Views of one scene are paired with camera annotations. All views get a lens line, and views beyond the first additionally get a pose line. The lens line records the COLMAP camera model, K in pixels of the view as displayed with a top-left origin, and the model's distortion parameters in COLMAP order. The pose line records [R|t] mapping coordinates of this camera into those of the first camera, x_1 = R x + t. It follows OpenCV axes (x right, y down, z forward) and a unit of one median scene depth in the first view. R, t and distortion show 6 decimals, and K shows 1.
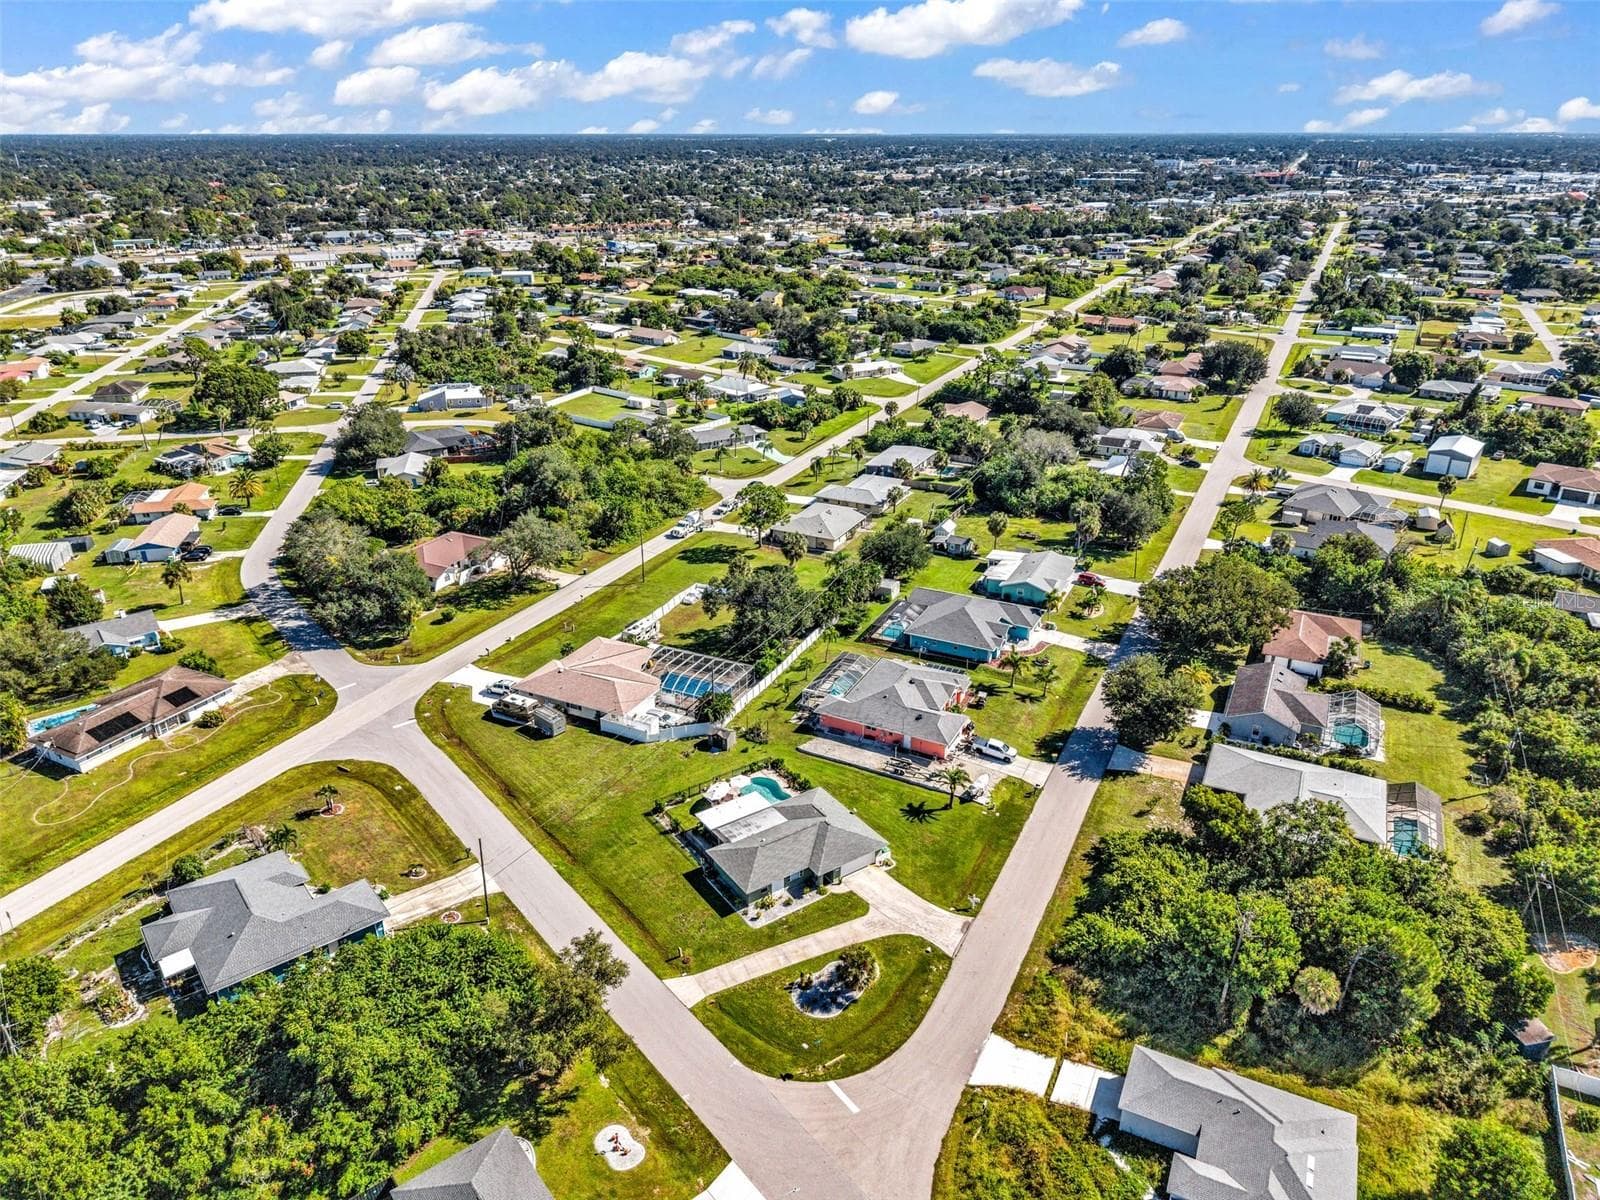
lens RADIAL K [[1096.5, 0, 798.1], [0, 1096.5, 529.2], [0, 0, 1]] dist [0.071901, -0.109485]
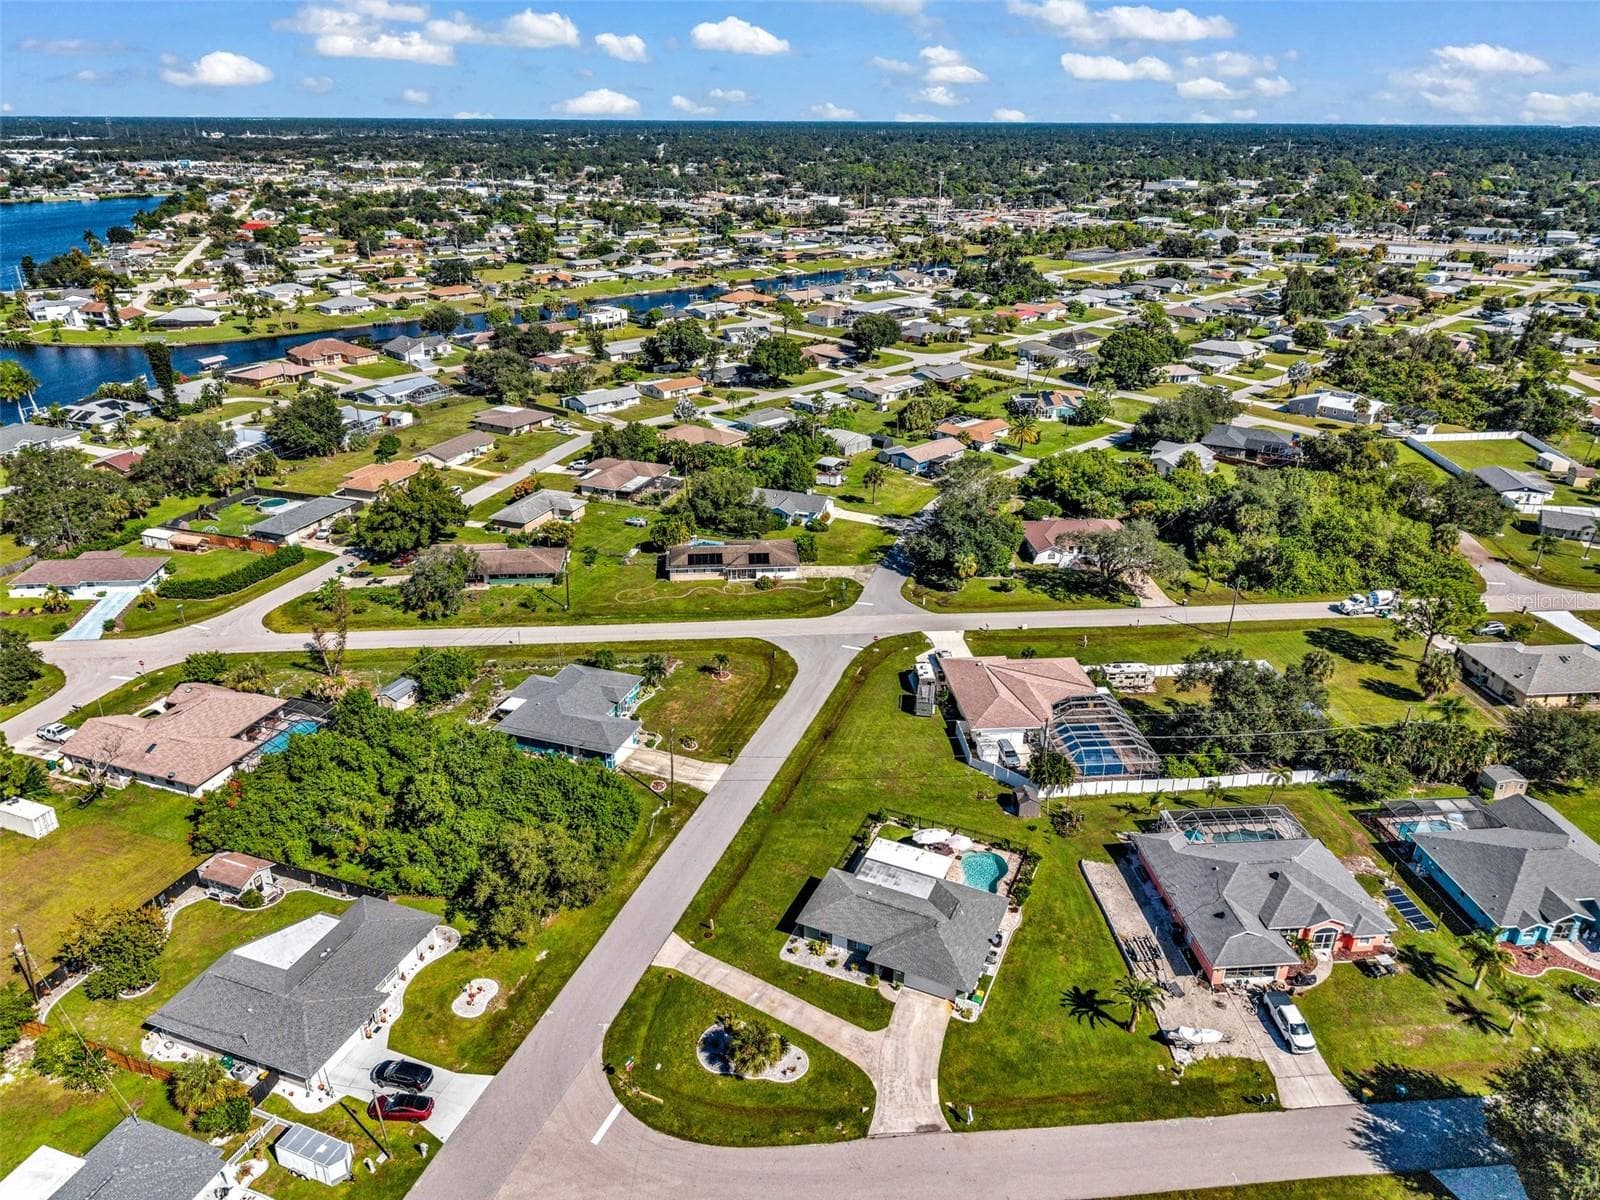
lens RADIAL K [[1066.5, 0, 797.6], [0, 1066.5, 599.3], [0, 0, 1]] dist [0.040705, -0.047988]
pose [[0.522942, 0.352153, -0.776222, 0.430140], [-0.295723, 0.929057, 0.222262, -0.088418], [0.799425, 0.113317, 0.589983, 0.359025]]
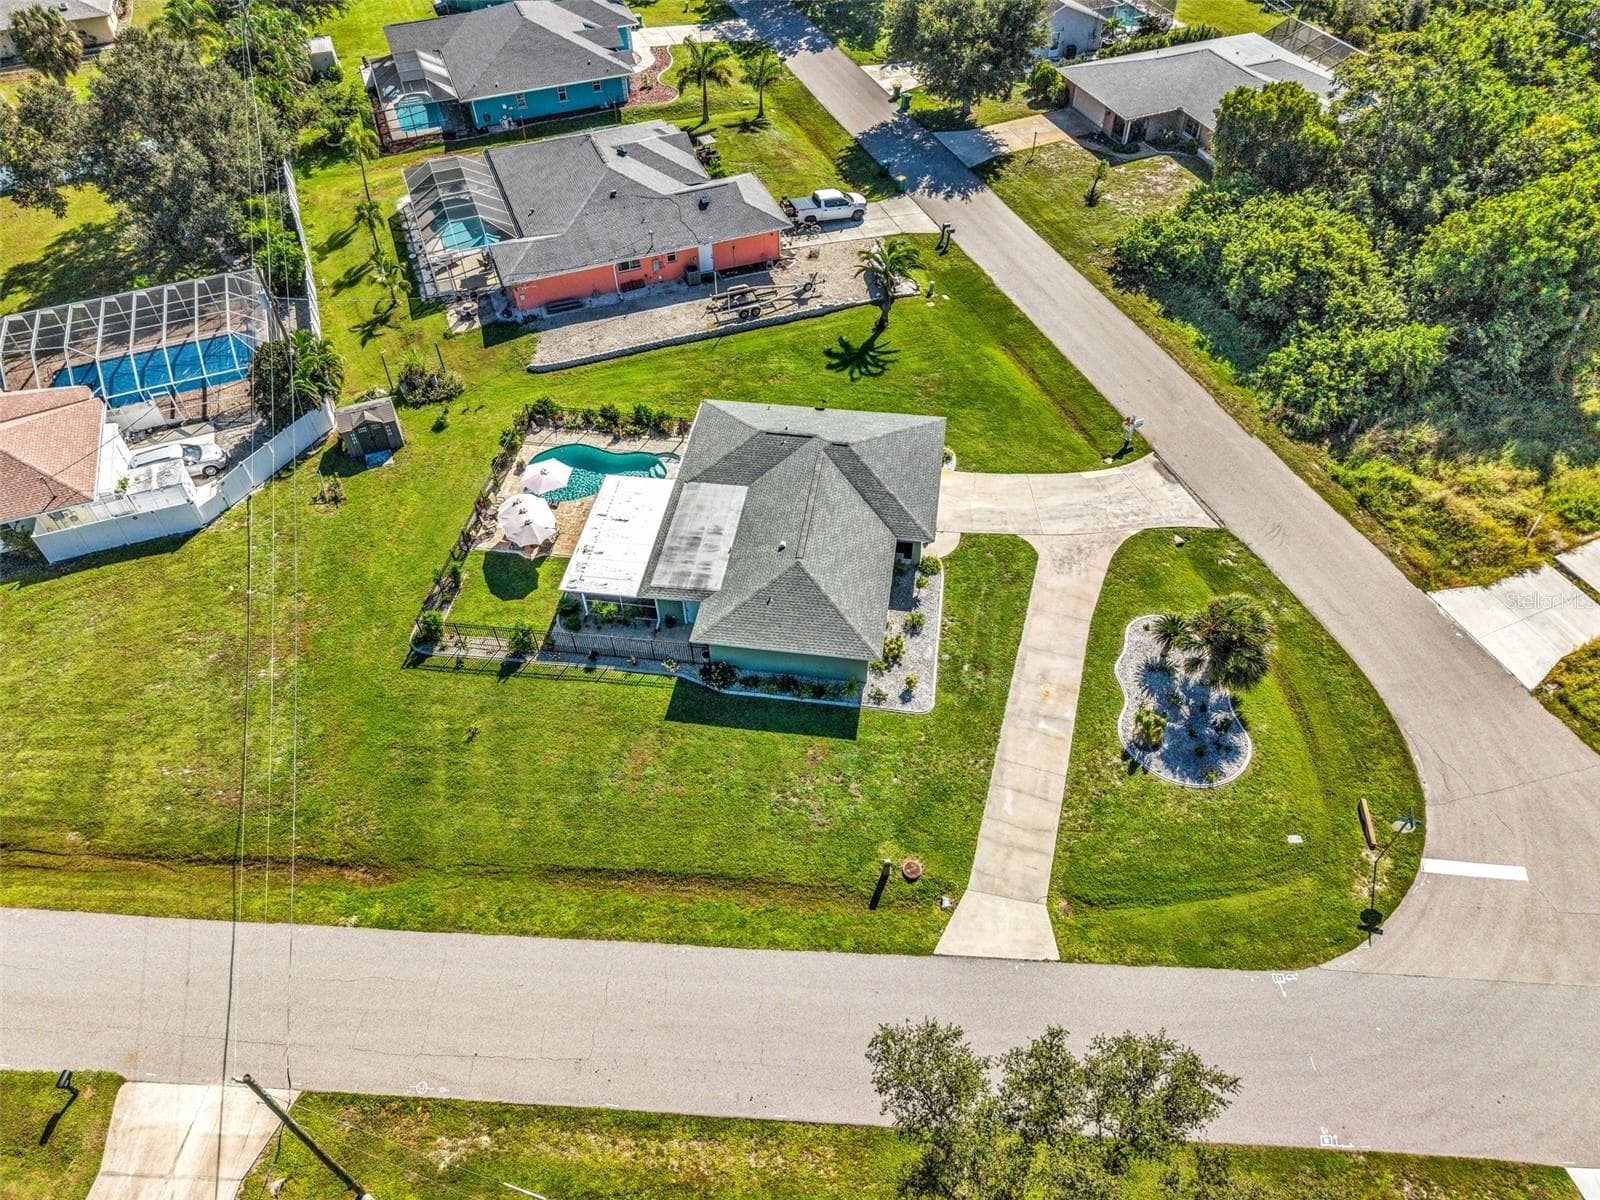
lens RADIAL K [[1066.5, 0, 797.6], [0, 1066.5, 599.3], [0, 0, 1]] dist [0.040705, -0.047988]
pose [[0.676042, -0.547521, 0.493141, -0.202705], [0.267106, 0.805816, 0.528502, 0.069240], [-0.686747, -0.225568, 0.691012, 0.591450]]
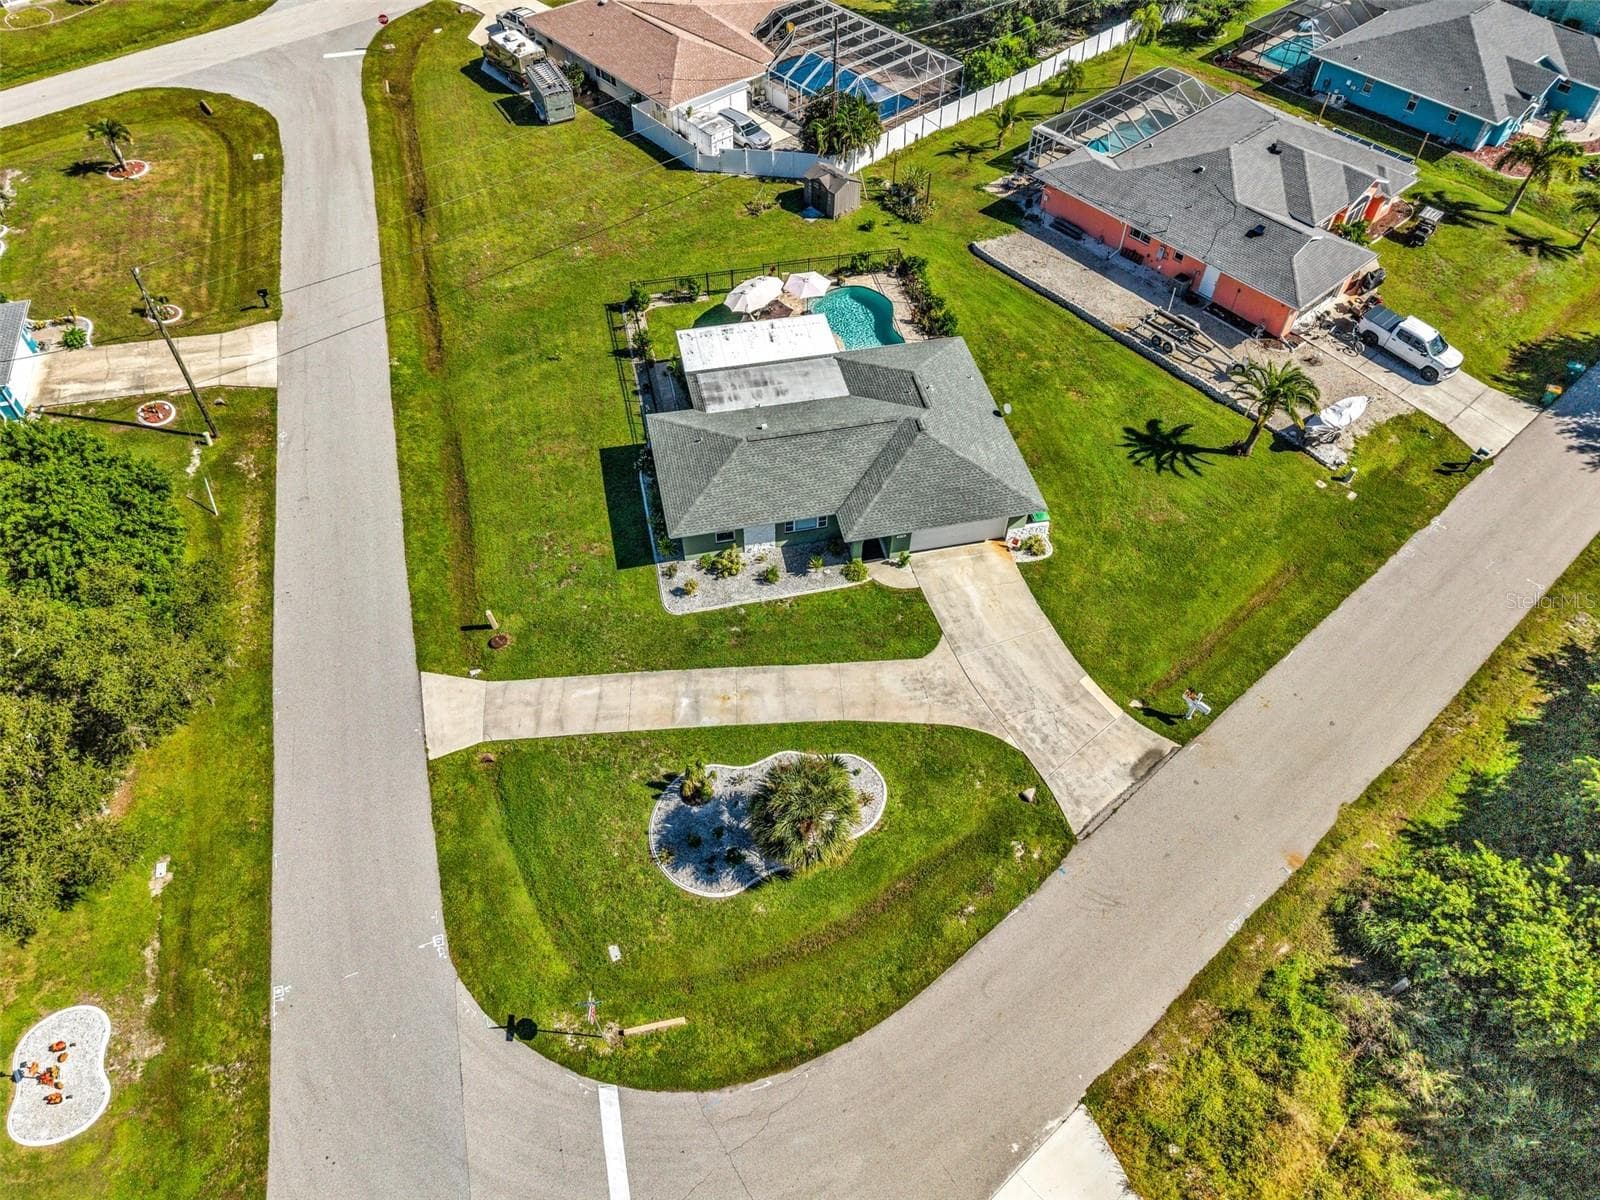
lens RADIAL K [[1066.5, 0, 797.6], [0, 1066.5, 599.3], [0, 0, 1]] dist [0.040705, -0.047988]
pose [[0.925883, 0.294227, -0.237002, 0.085583], [-0.135936, 0.844730, 0.517642, 0.098577], [0.352507, -0.447059, 0.822117, 0.522003]]
